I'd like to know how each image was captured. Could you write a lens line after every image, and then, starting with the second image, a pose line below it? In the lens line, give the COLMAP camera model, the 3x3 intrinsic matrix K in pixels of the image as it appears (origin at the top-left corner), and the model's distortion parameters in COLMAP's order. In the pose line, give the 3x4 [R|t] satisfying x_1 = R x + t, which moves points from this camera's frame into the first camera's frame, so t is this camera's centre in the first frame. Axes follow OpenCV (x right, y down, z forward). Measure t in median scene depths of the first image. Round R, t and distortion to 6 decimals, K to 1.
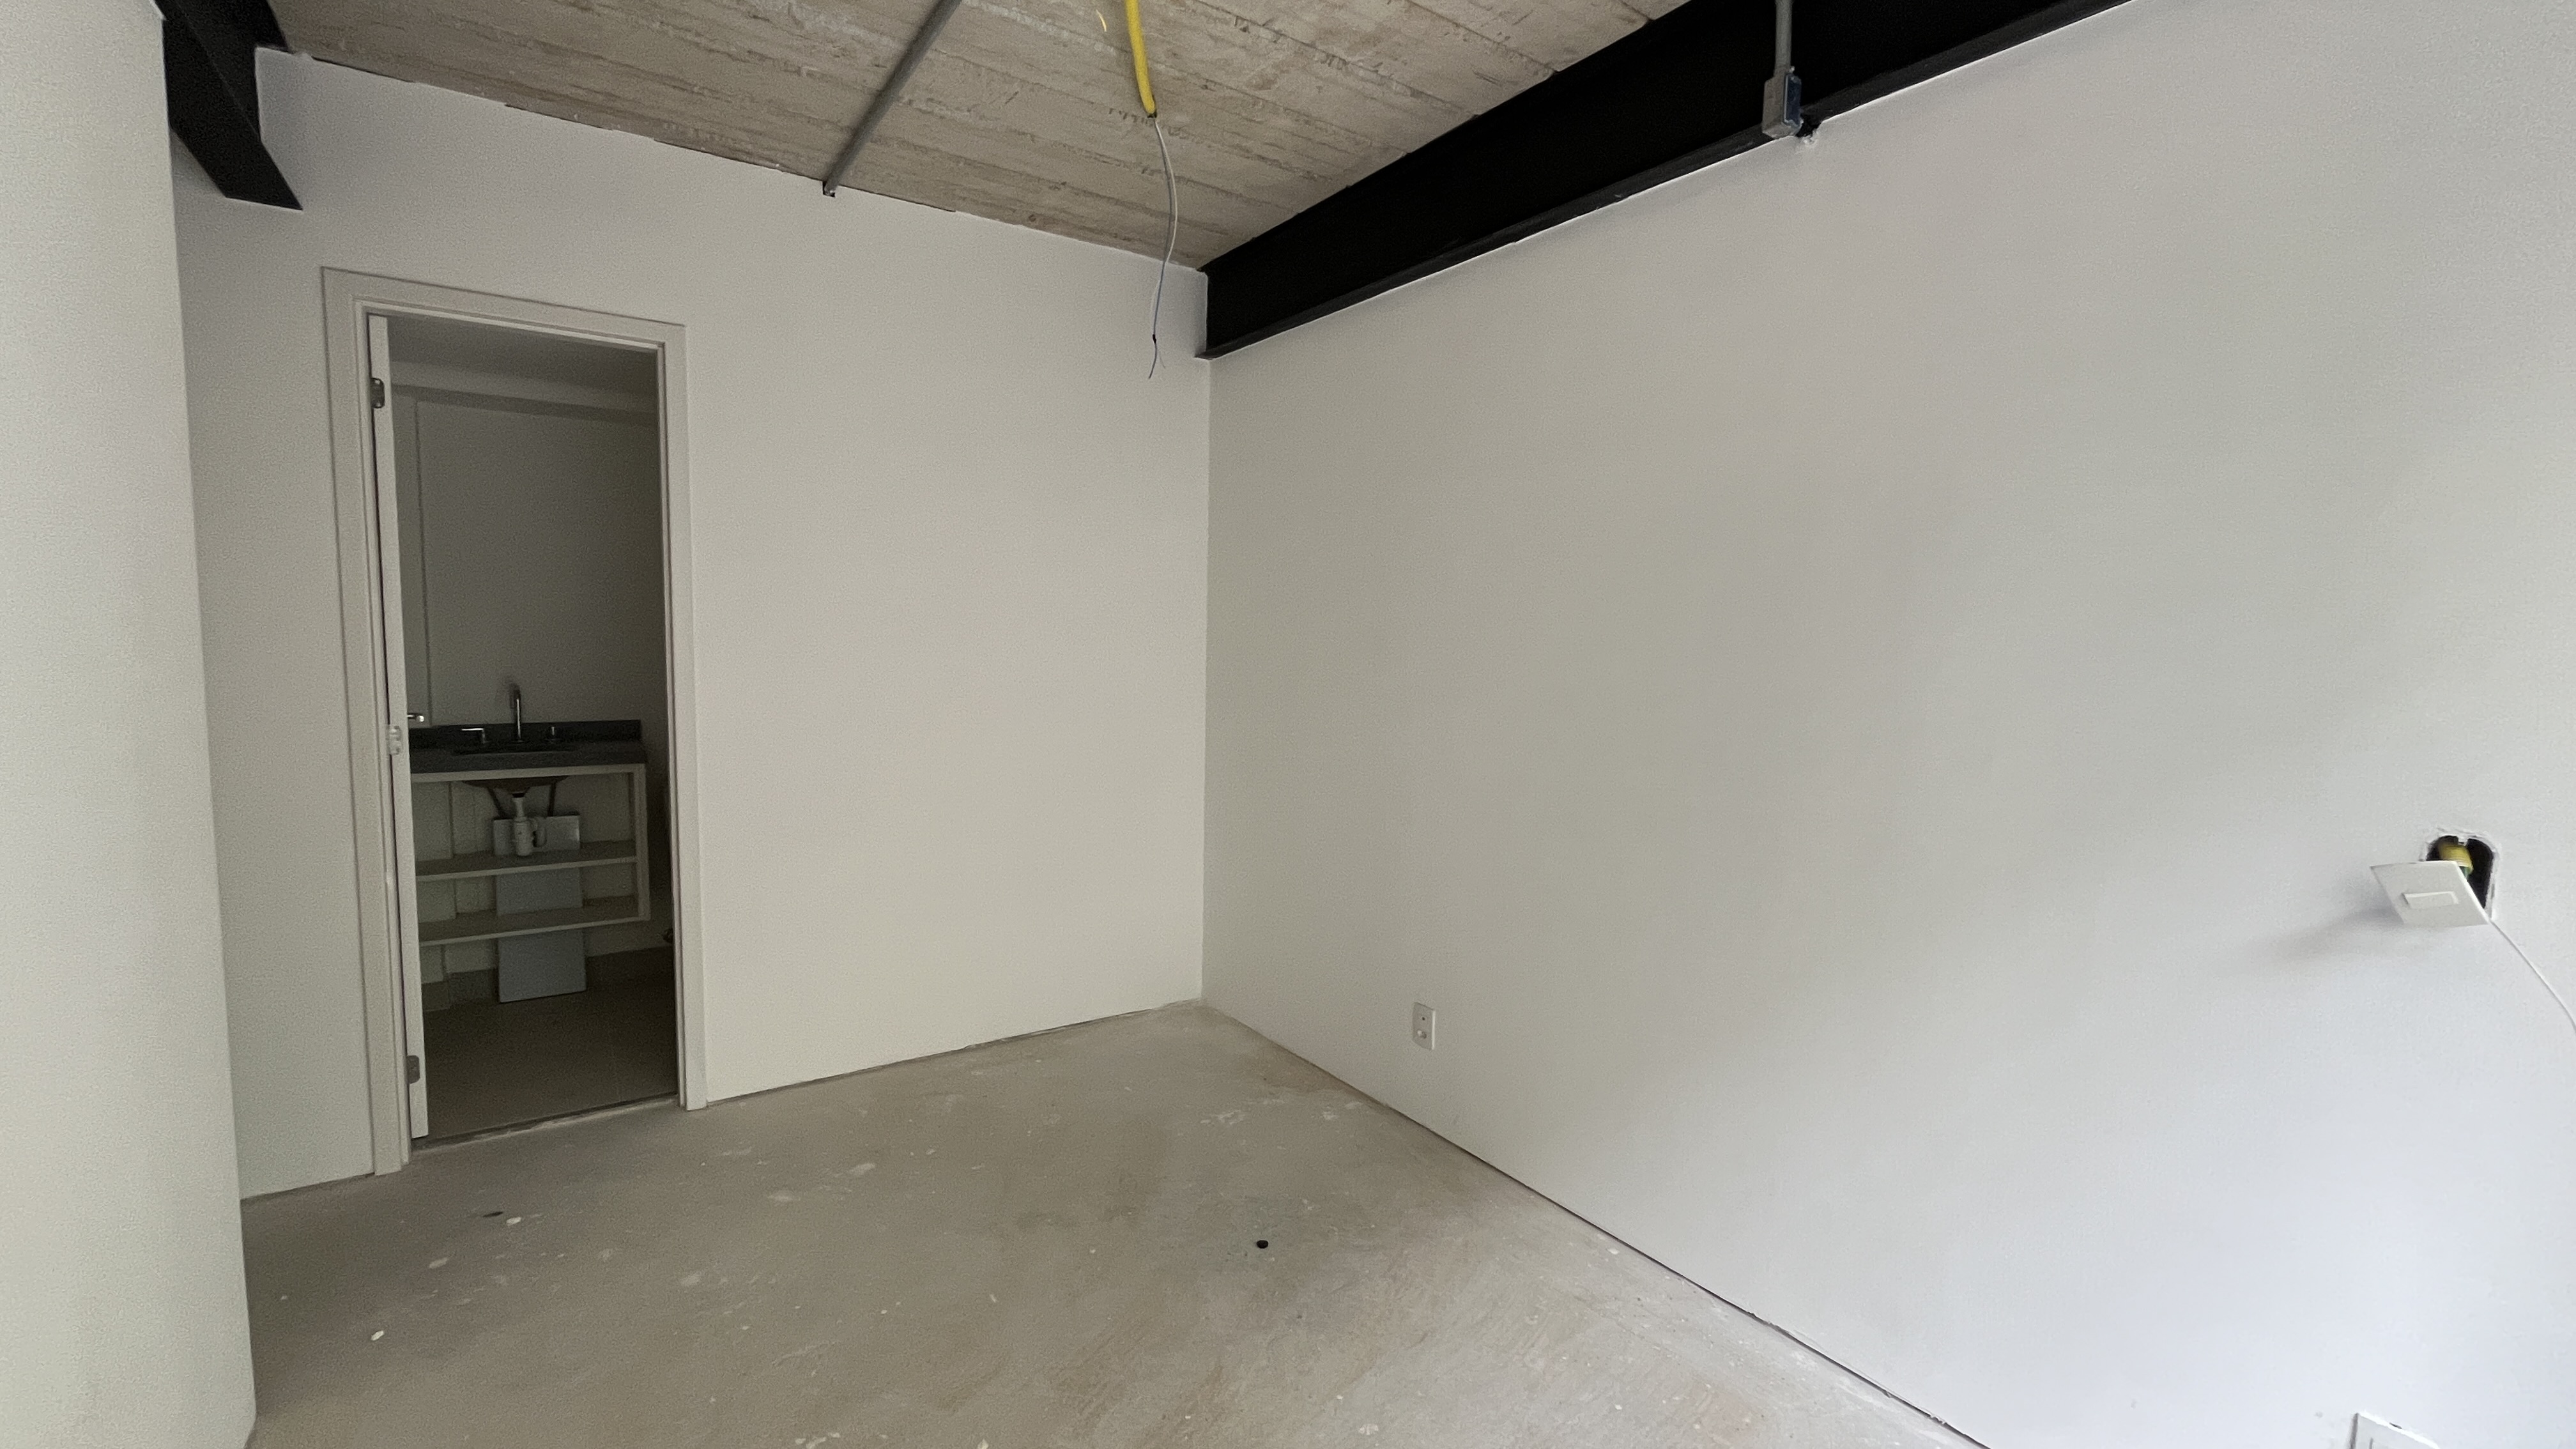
lens RADIAL K [[1055.3, 0, 1285.2], [0, 1055.3, 720.5], [0, 0, 1]] dist [0.000062, 0.000586]
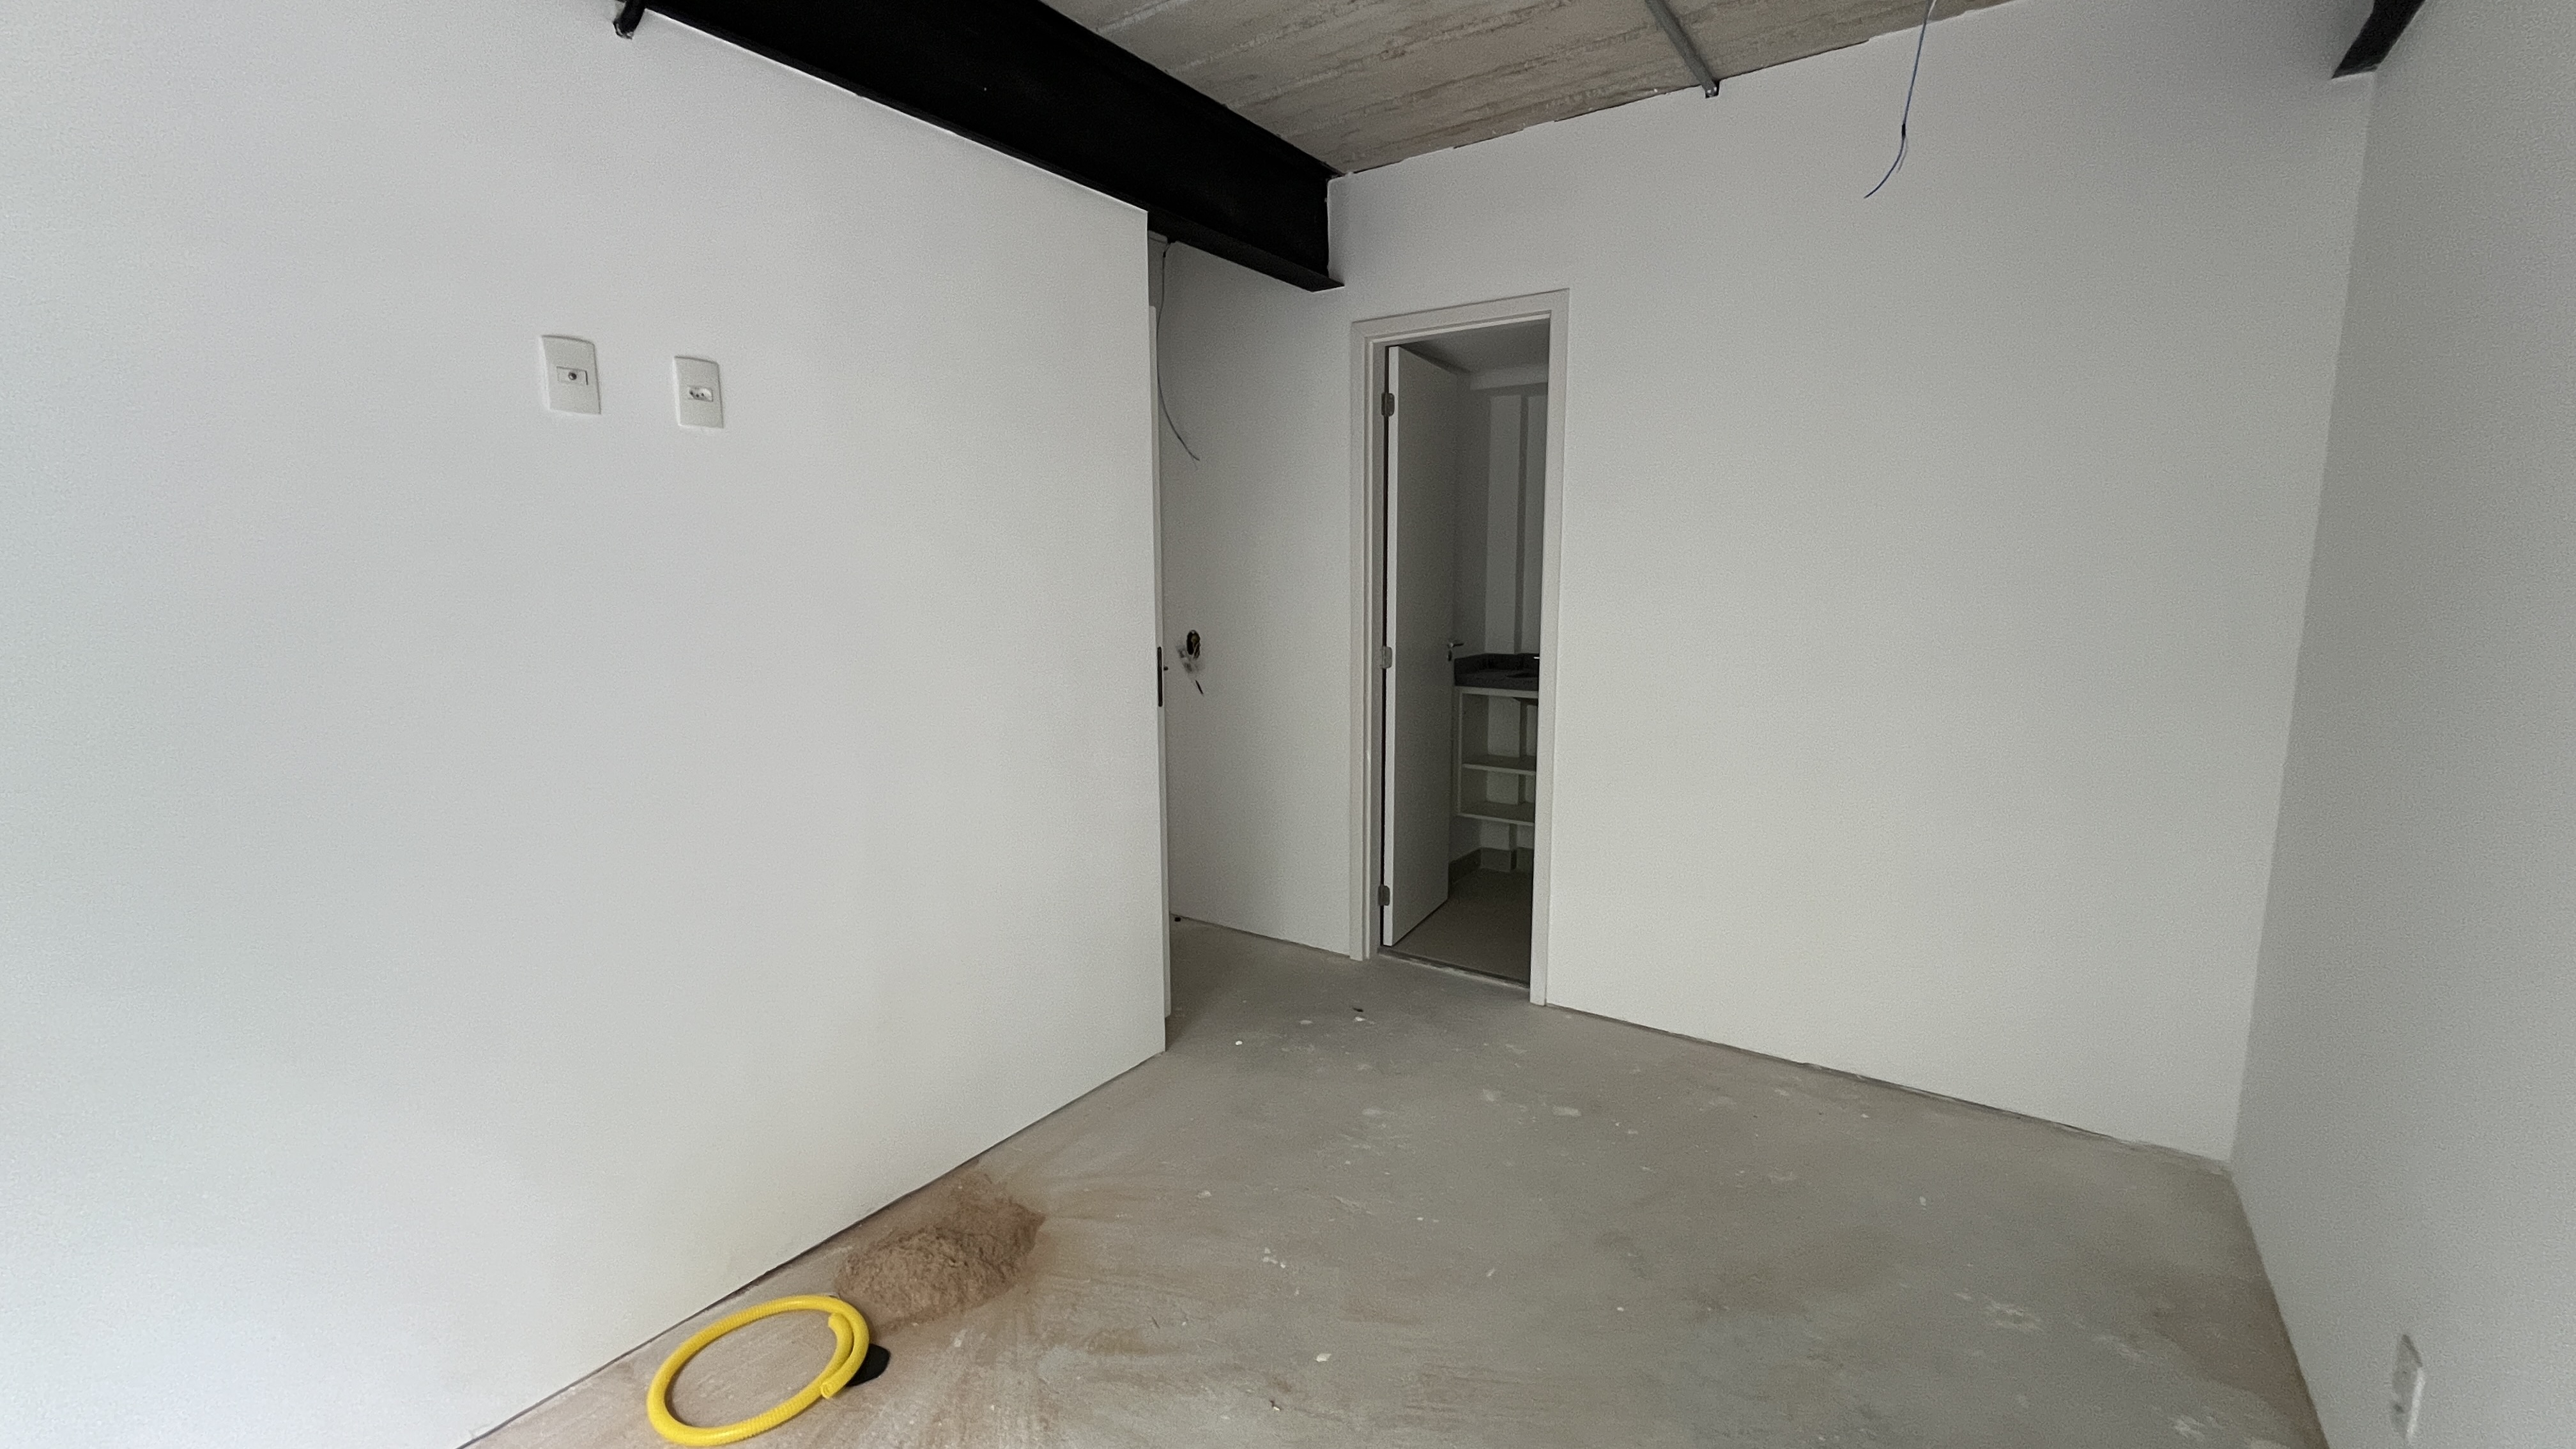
lens RADIAL K [[1053.1, 0, 1288.0], [0, 1053.1, 724.5], [0, 0, 1]] dist [0.000769, 0.000086]
pose [[0.349749, 0.115920, -0.929644, 0.386020], [-0.066200, 0.992893, 0.098901, -0.022579], [0.934502, 0.026952, 0.354937, 0.374589]]
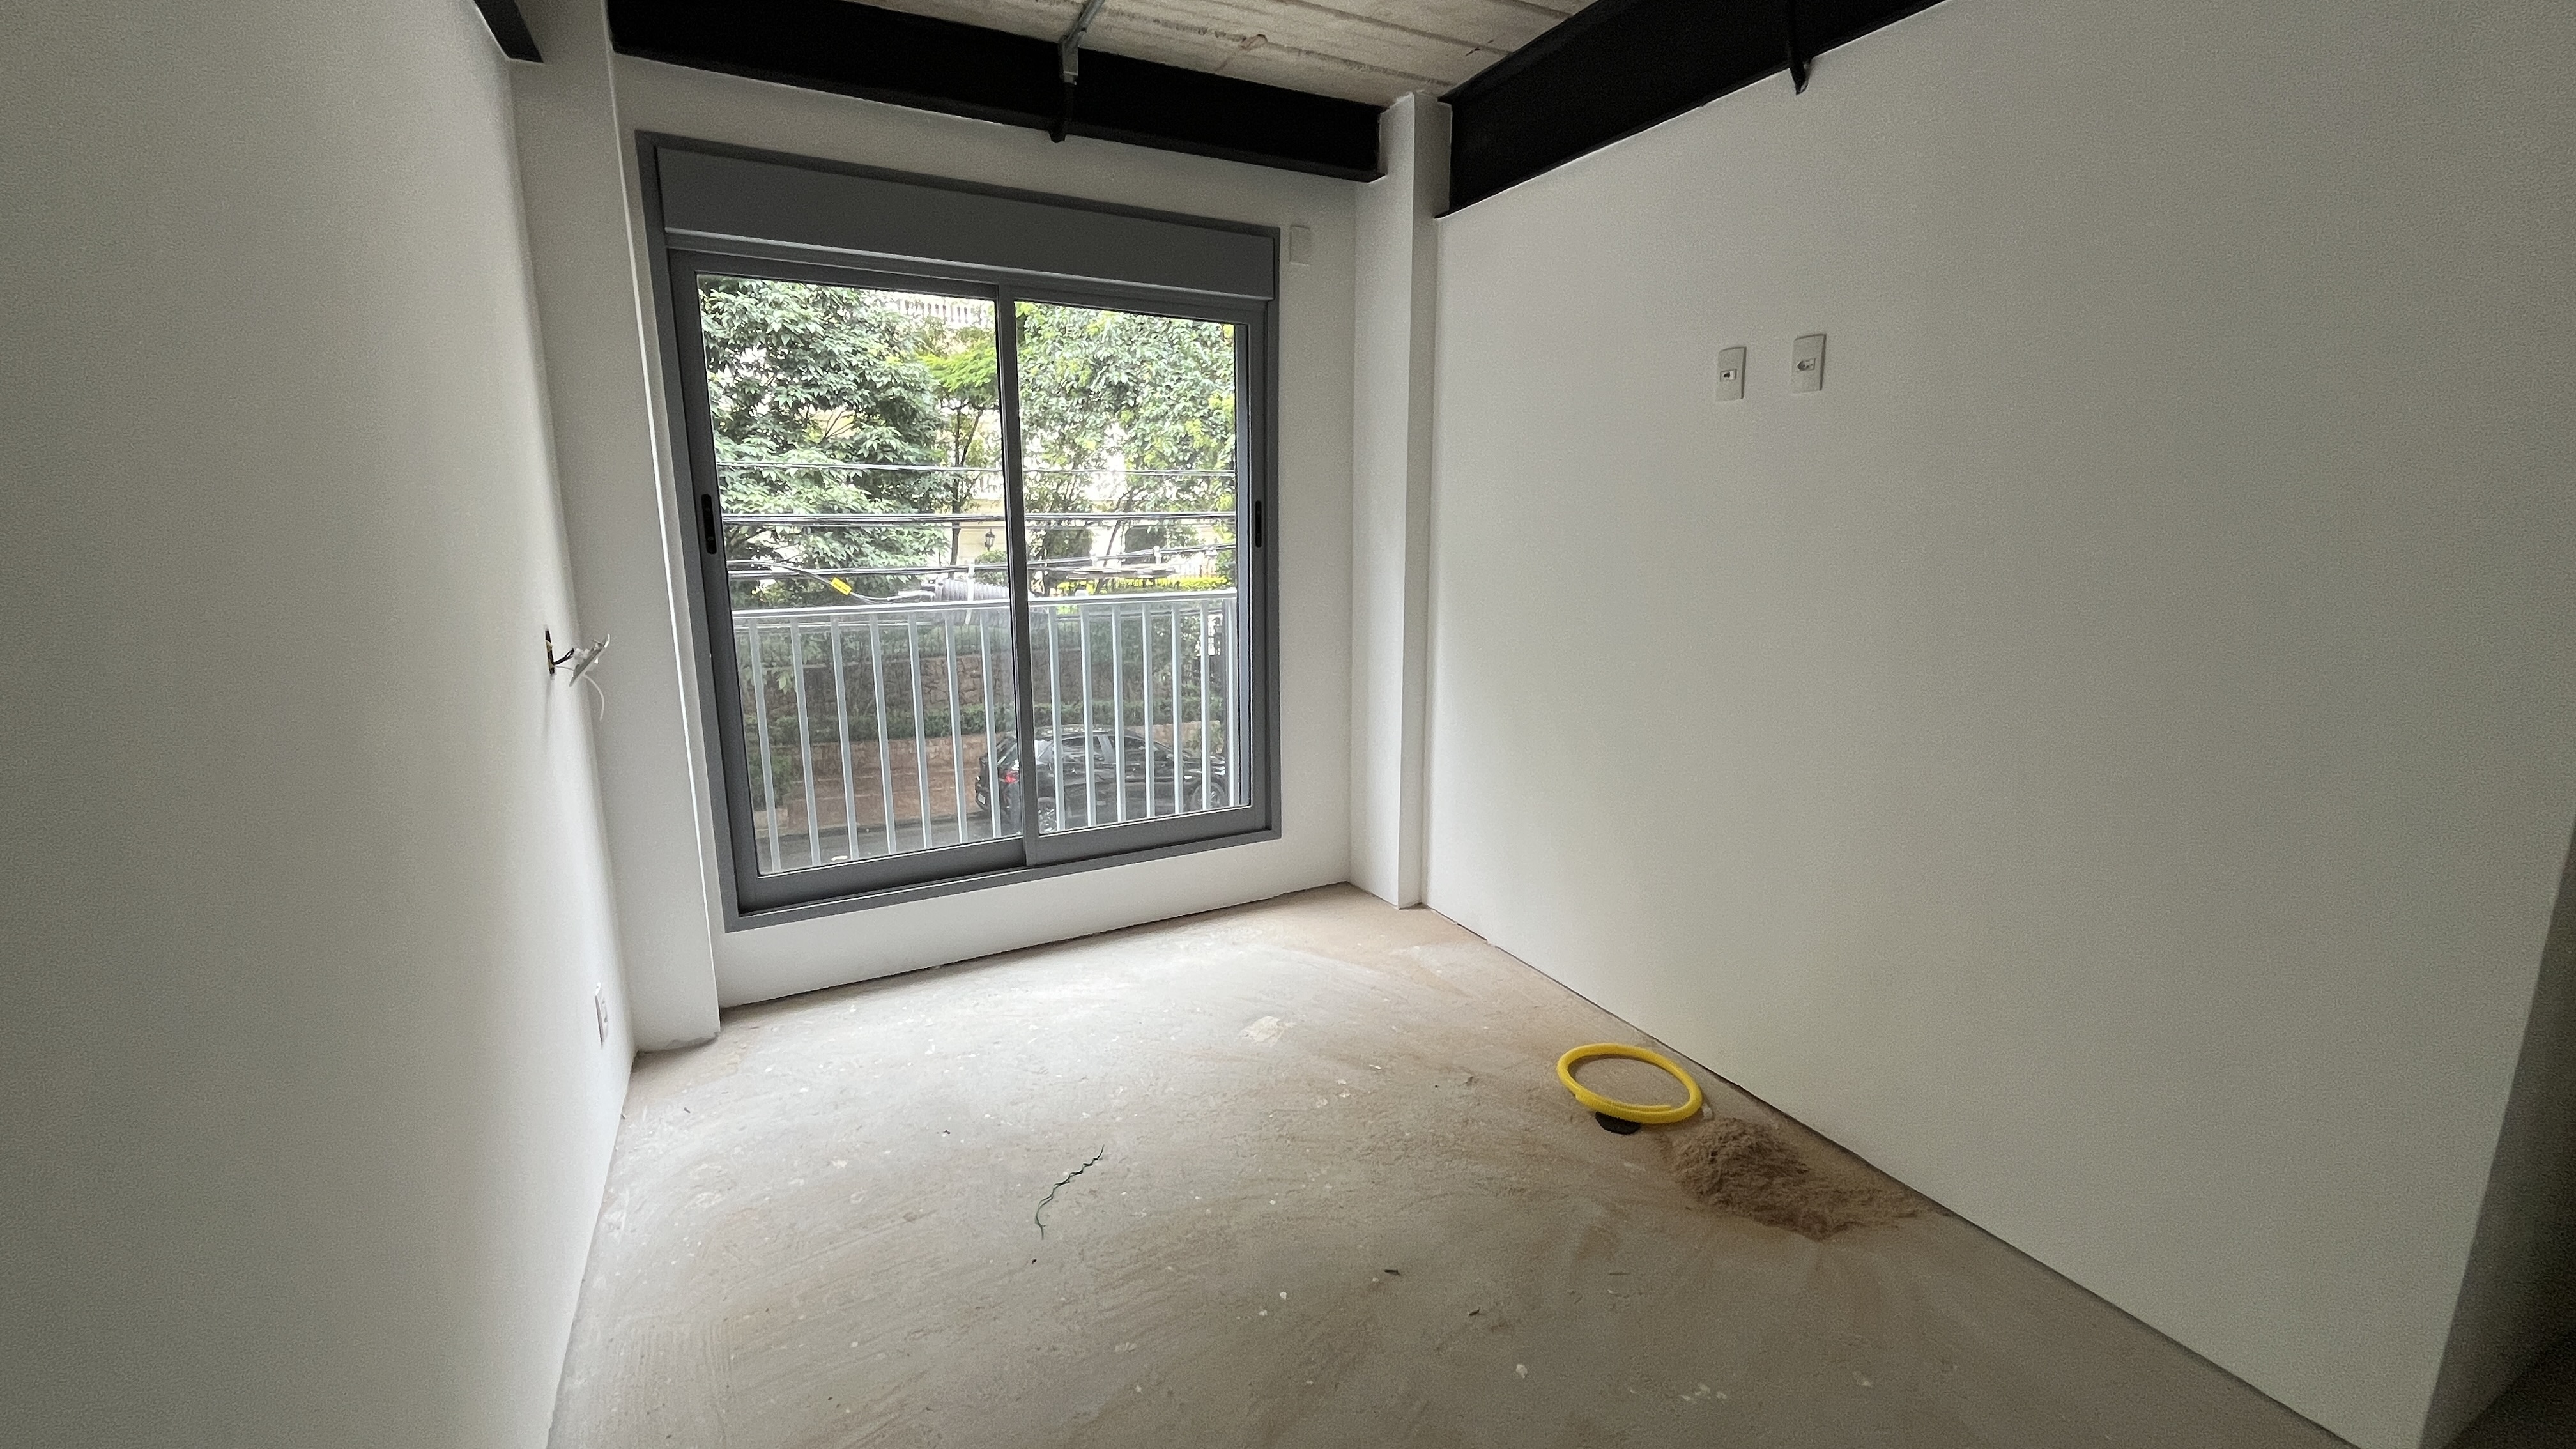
lens RADIAL K [[1055.3, 0, 1285.2], [0, 1055.3, 720.5], [0, 0, 1]] dist [0.000062, 0.000586]
pose [[-0.988774, -0.045596, 0.142292, -0.117514], [-0.004749, 0.961411, 0.275074, -0.098784], [-0.149343, 0.271310, -0.950835, 1.158244]]
